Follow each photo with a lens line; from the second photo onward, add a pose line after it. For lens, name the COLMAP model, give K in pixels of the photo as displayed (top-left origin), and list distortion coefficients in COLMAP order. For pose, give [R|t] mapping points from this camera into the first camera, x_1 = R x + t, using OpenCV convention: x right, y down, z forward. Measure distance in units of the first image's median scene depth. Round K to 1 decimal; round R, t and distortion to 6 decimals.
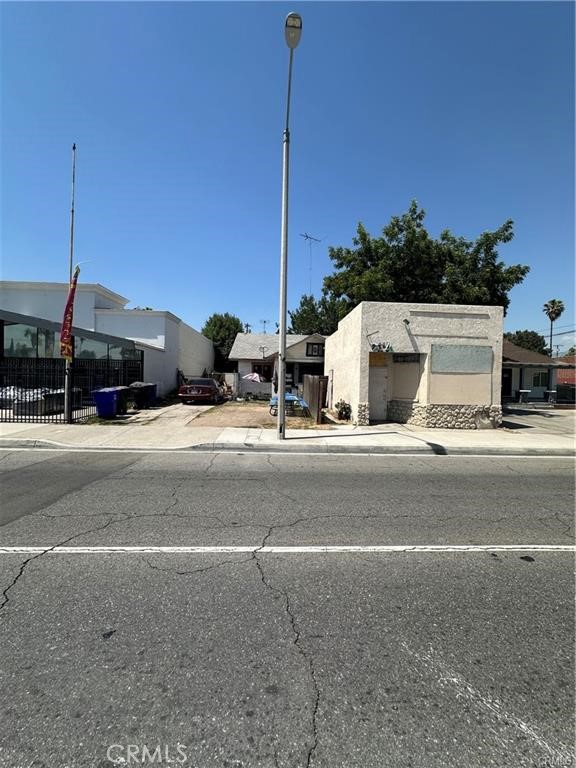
lens RADIAL K [[305.4, 0, 288.0], [0, 305.4, 384.0], [0, 0, 1]] dist [-0.004972, 0.000554]
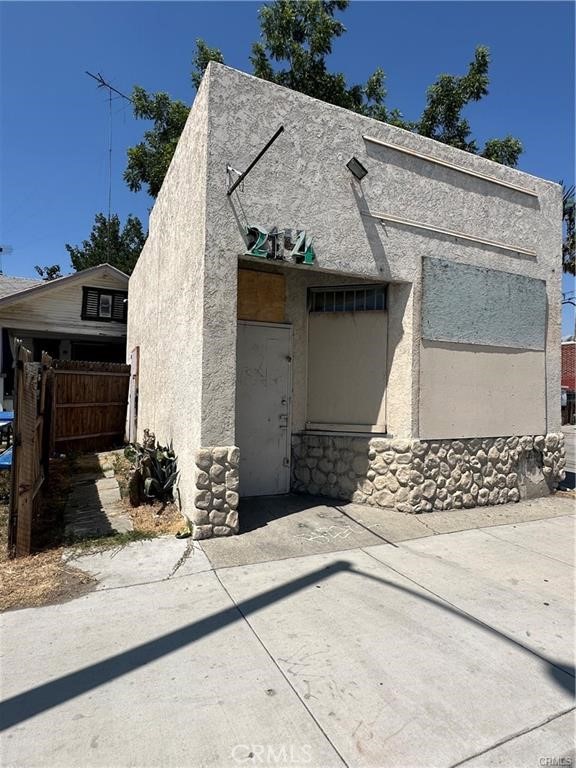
lens RADIAL K [[435.0, 0, 288.0], [0, 435.0, 384.0], [0, 0, 1]] dist [0.004956, 0.000872]
pose [[0.922252, 0.000254, 0.386589, 0.156552], [0.007418, 0.999804, -0.018353, 0.014345], [-0.386518, 0.019794, 0.922069, 0.622430]]
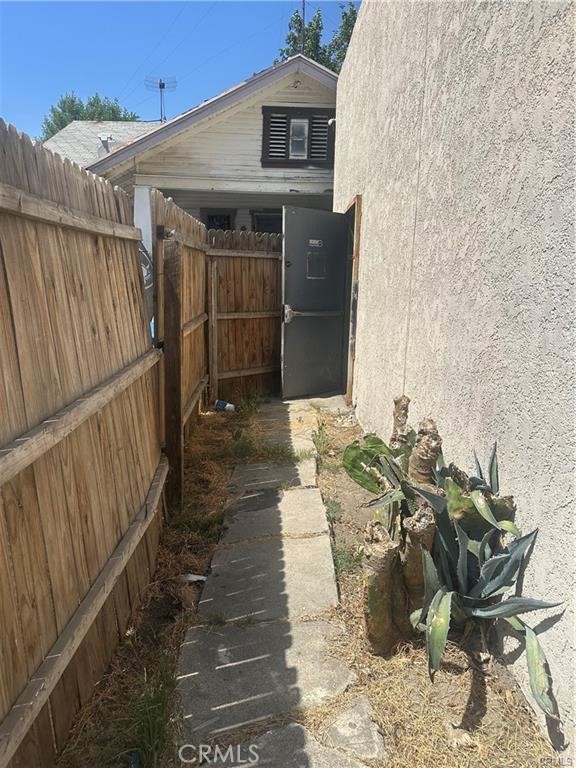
lens RADIAL K [[553.1, 0, 288.0], [0, 553.1, 384.0], [0, 0, 1]] dist [0.046948, 0.000302]
pose [[0.999528, -0.011549, -0.028466, 0.159950], [0.016137, 0.985890, 0.166615, 0.011811], [0.026140, -0.166995, 0.985611, 0.924549]]
